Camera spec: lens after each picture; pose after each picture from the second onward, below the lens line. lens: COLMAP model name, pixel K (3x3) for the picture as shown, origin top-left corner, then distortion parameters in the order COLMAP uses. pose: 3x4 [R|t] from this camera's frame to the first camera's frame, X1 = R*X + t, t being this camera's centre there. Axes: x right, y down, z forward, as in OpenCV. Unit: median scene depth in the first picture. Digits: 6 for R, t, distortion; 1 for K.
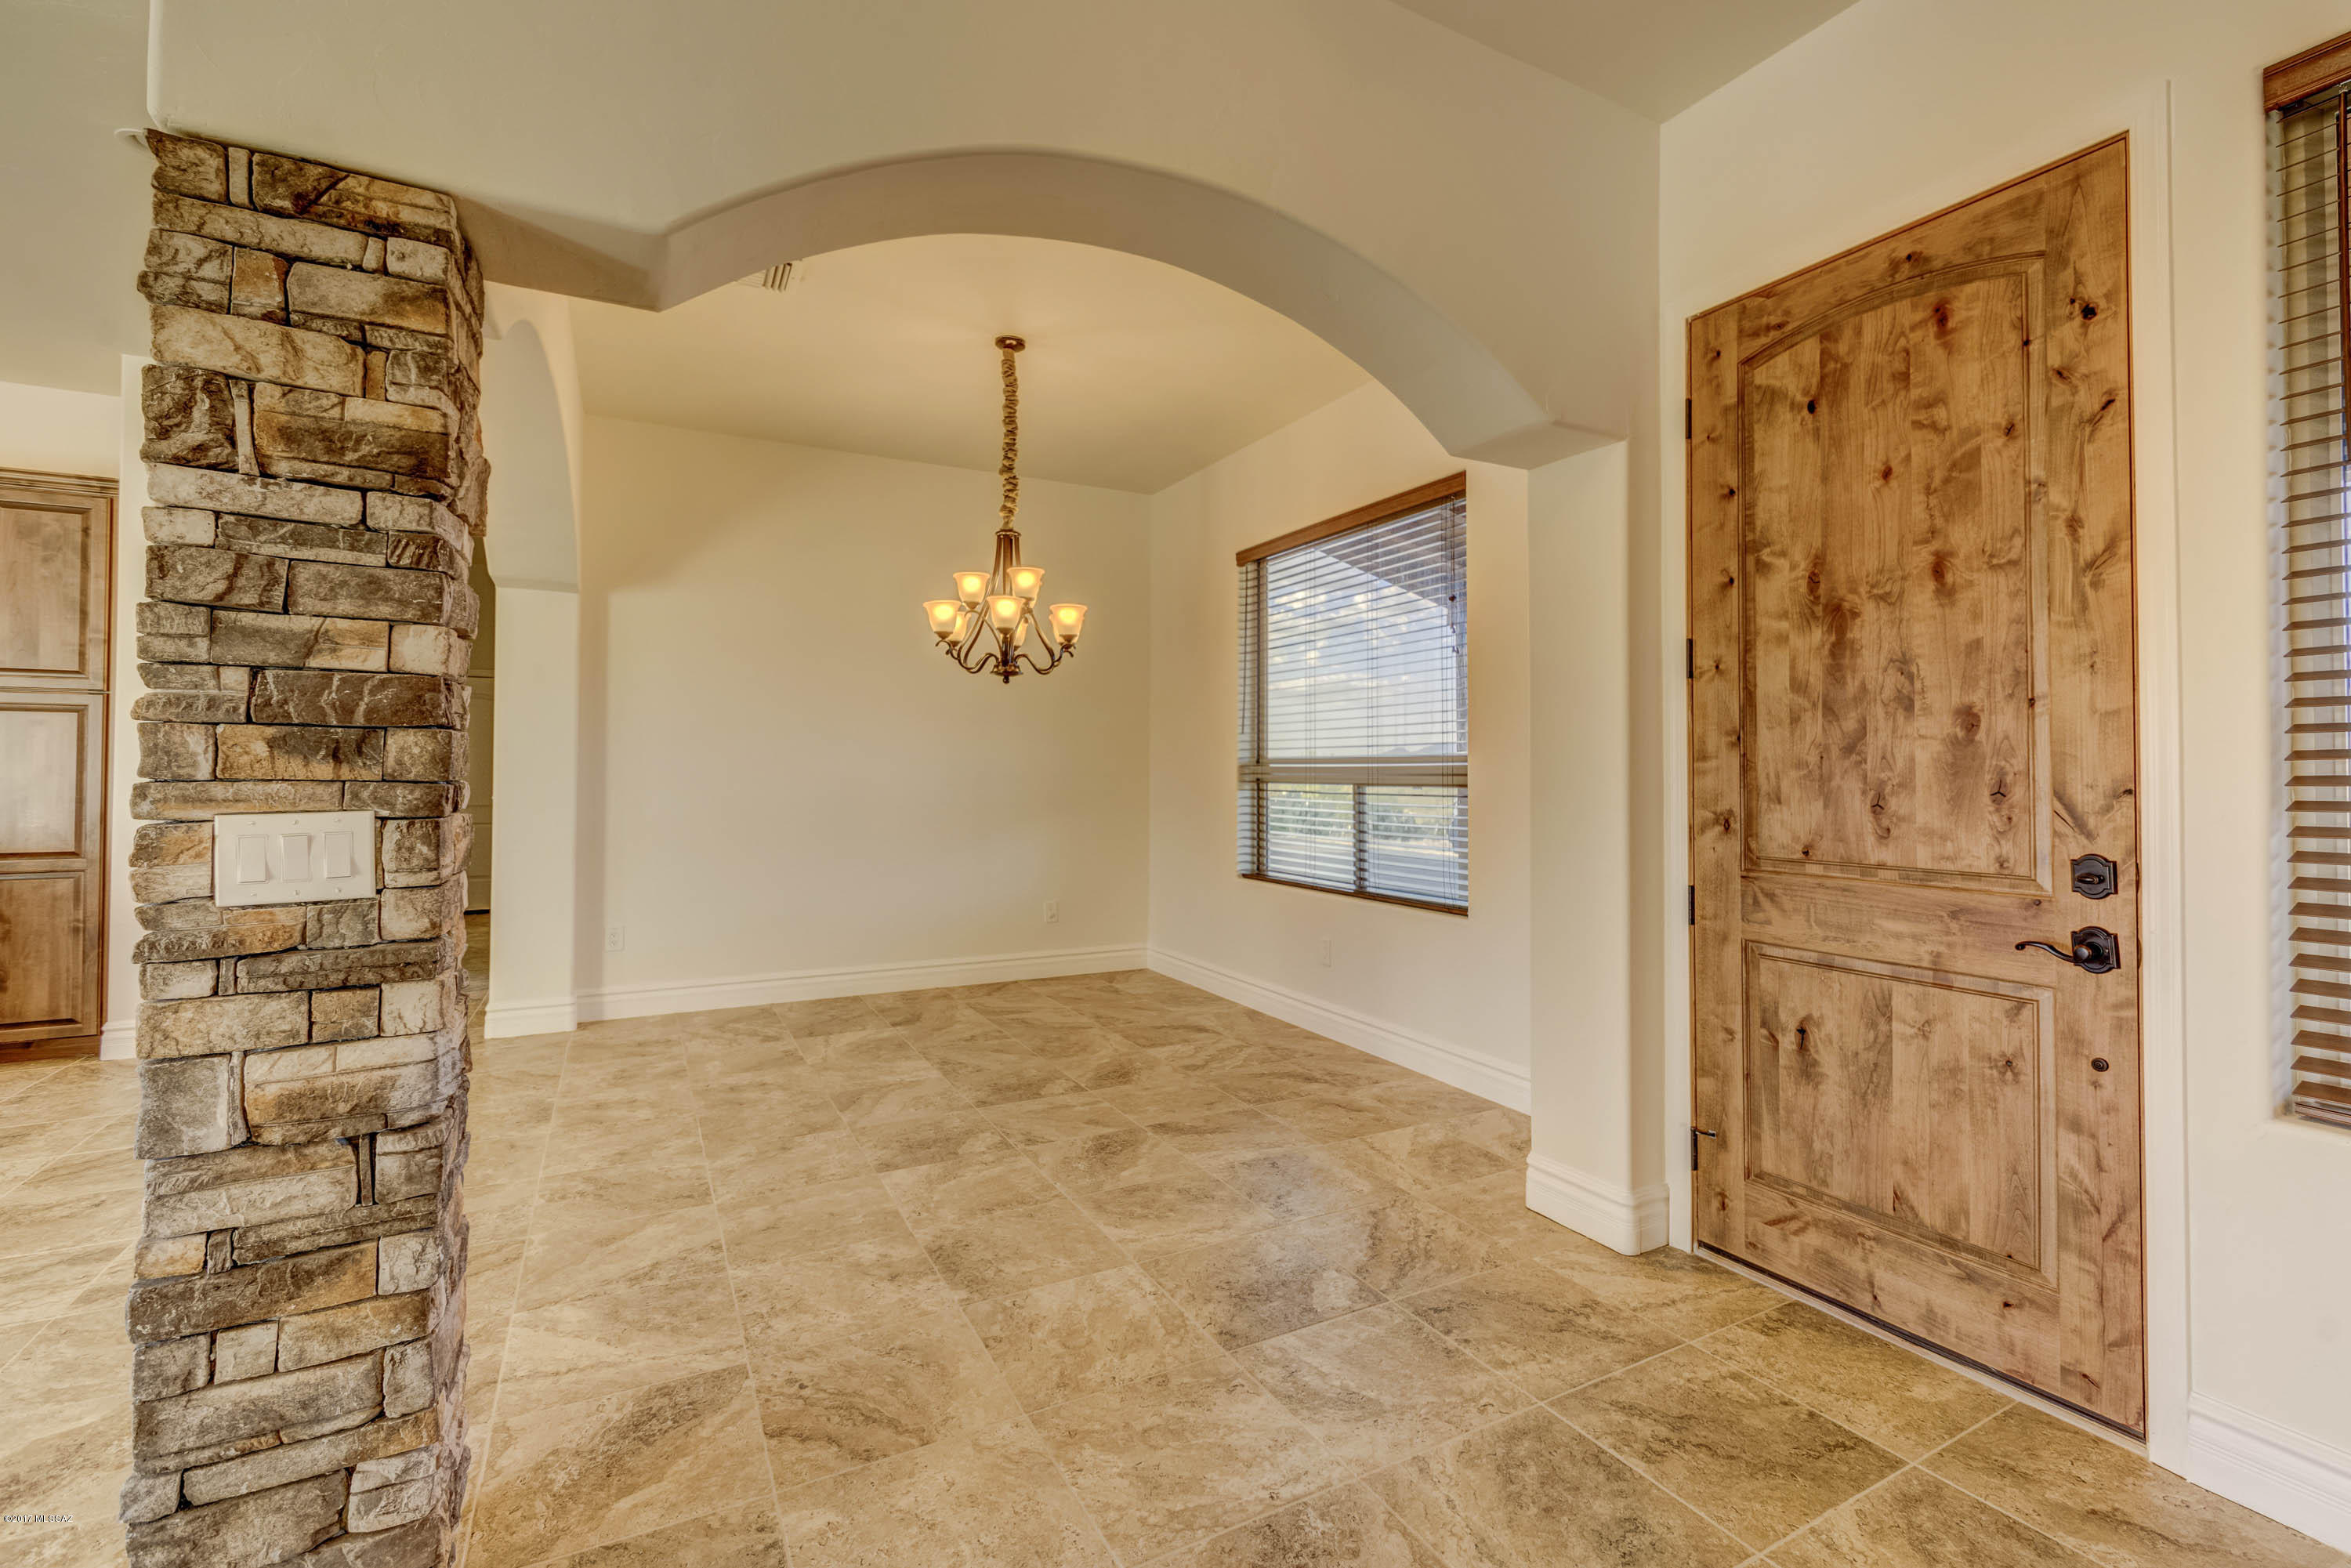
lens RADIAL K [[1034.2, 0, 1195.1], [0, 1034.2, 751.5], [0, 0, 1]] dist [0.004123, -0.005061]
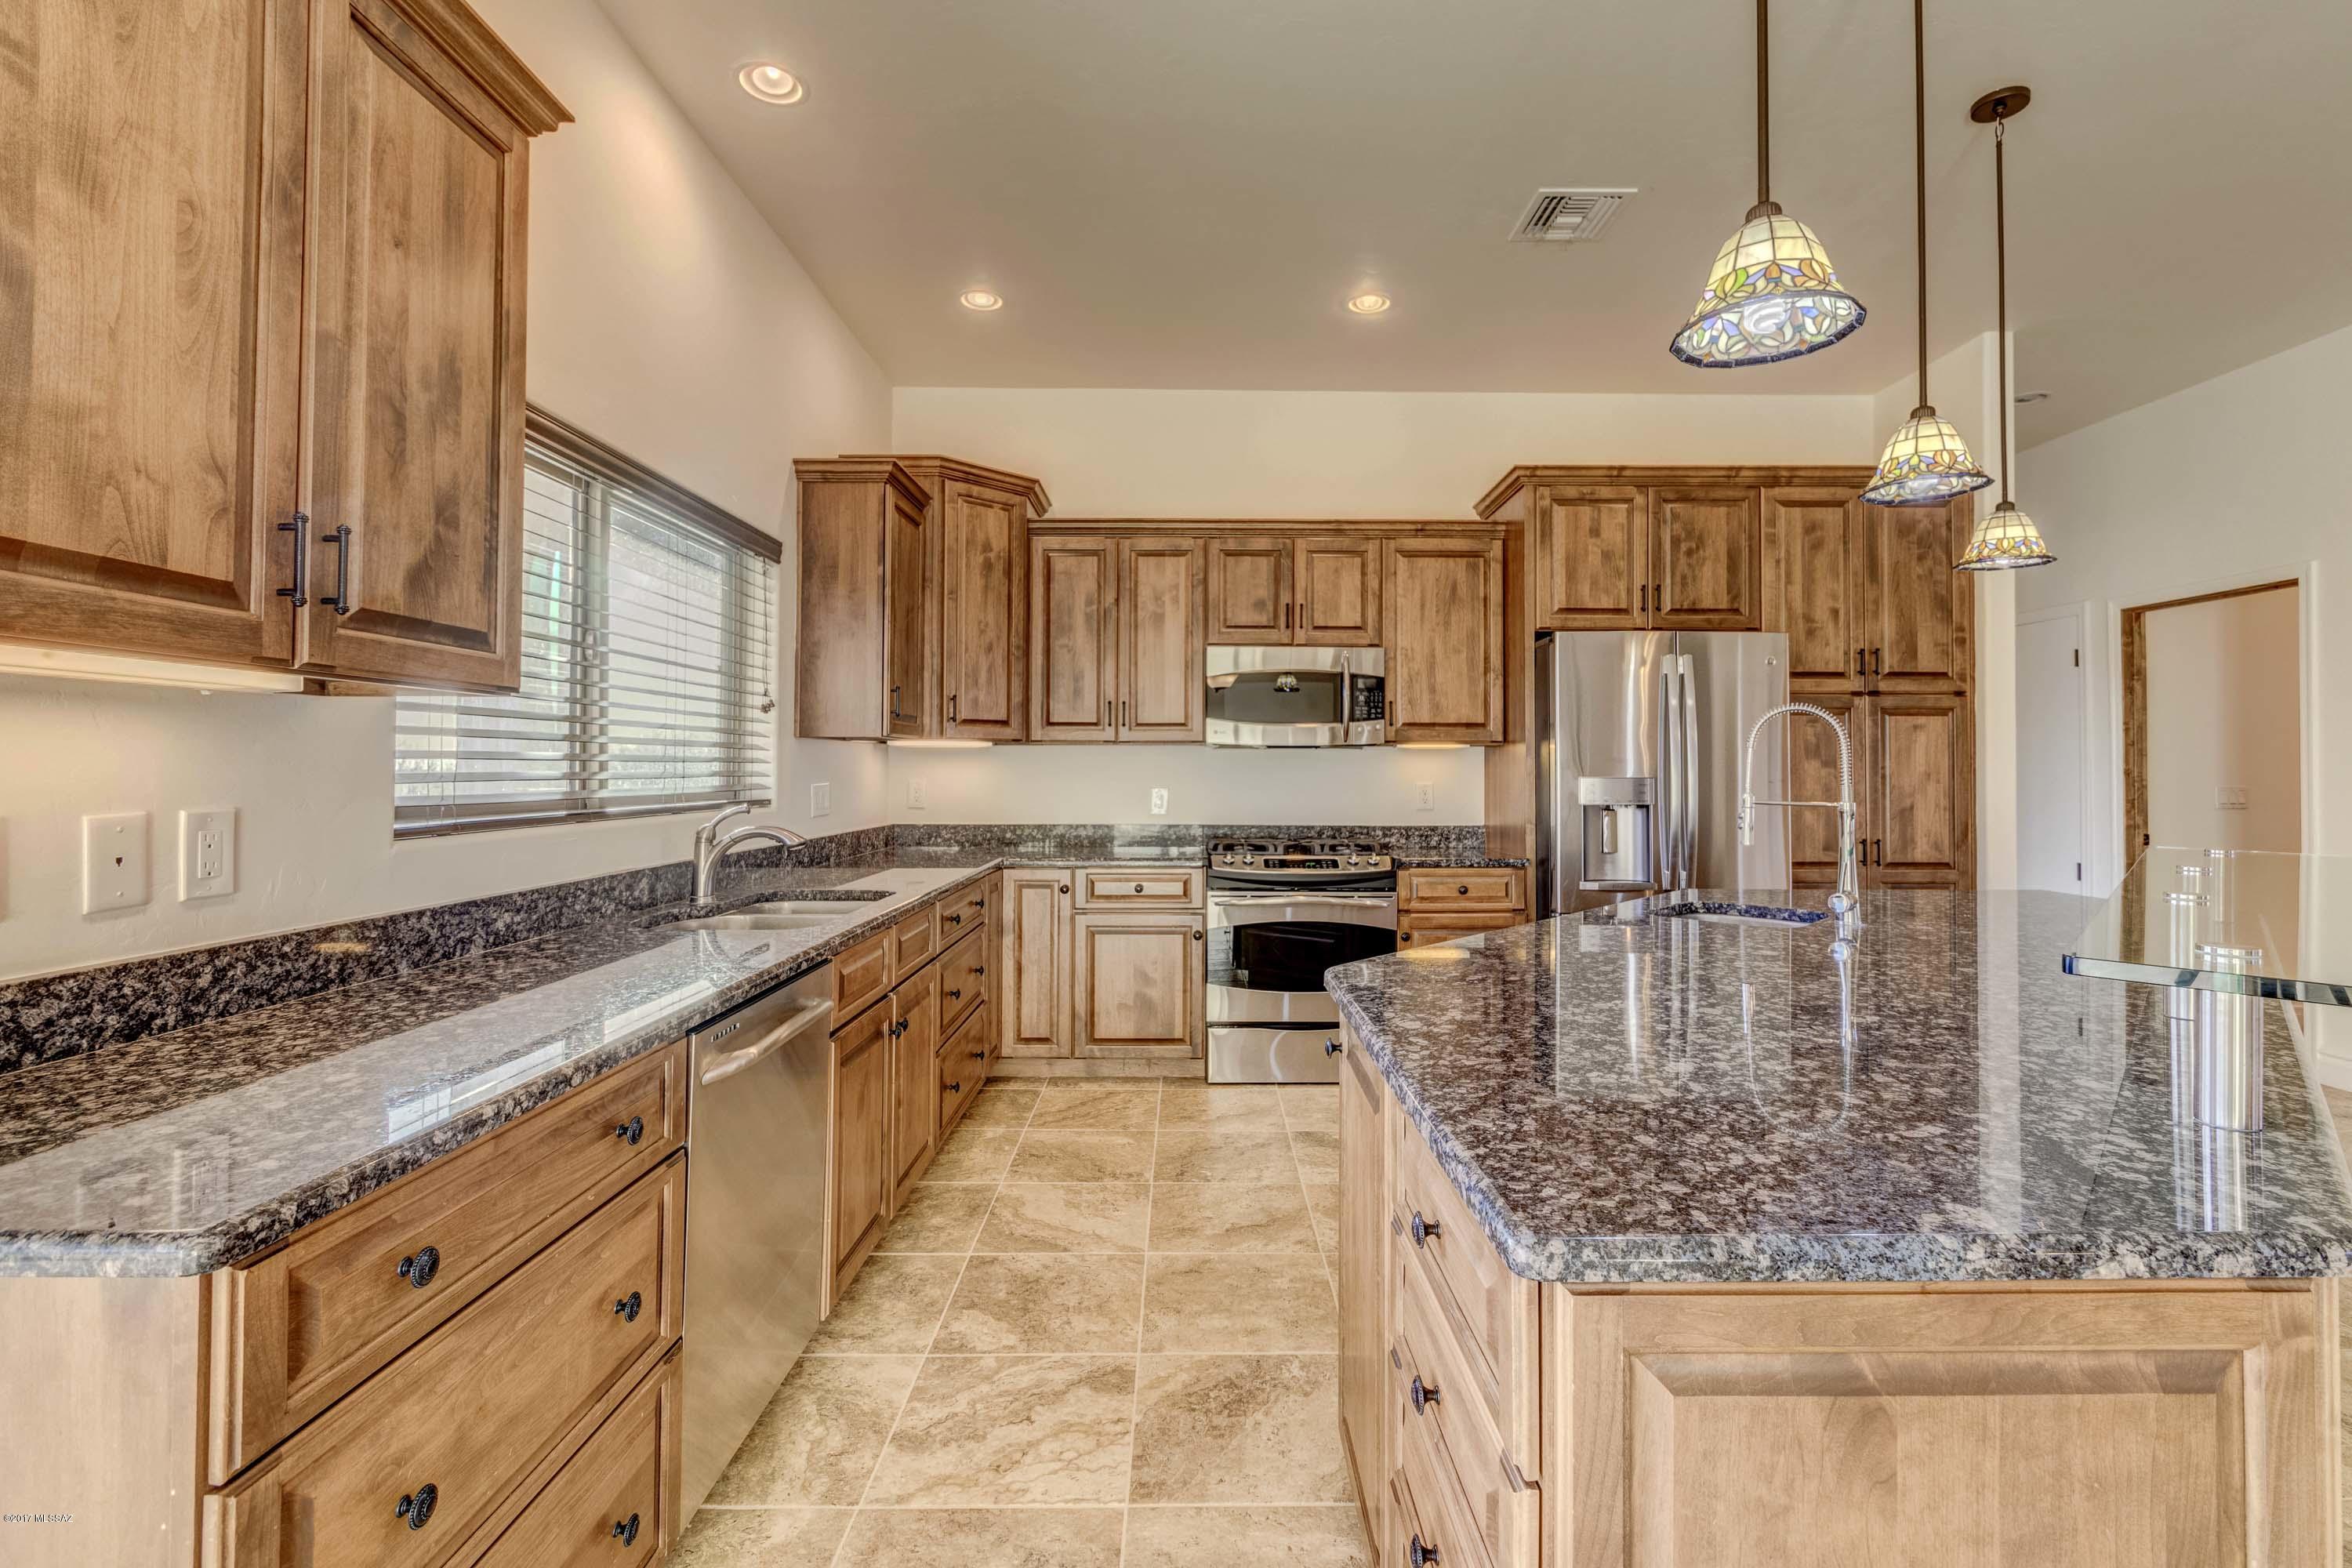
lens RADIAL K [[1036.3, 0, 1194.7], [0, 1036.3, 750.1], [0, 0, 1]] dist [-0.002049, 0.000160]
pose [[0.879873, -0.009973, -0.475104, -2.137966], [0.009152, 0.999950, -0.004041, -0.015380], [0.475121, -0.000792, 0.879920, -0.289961]]
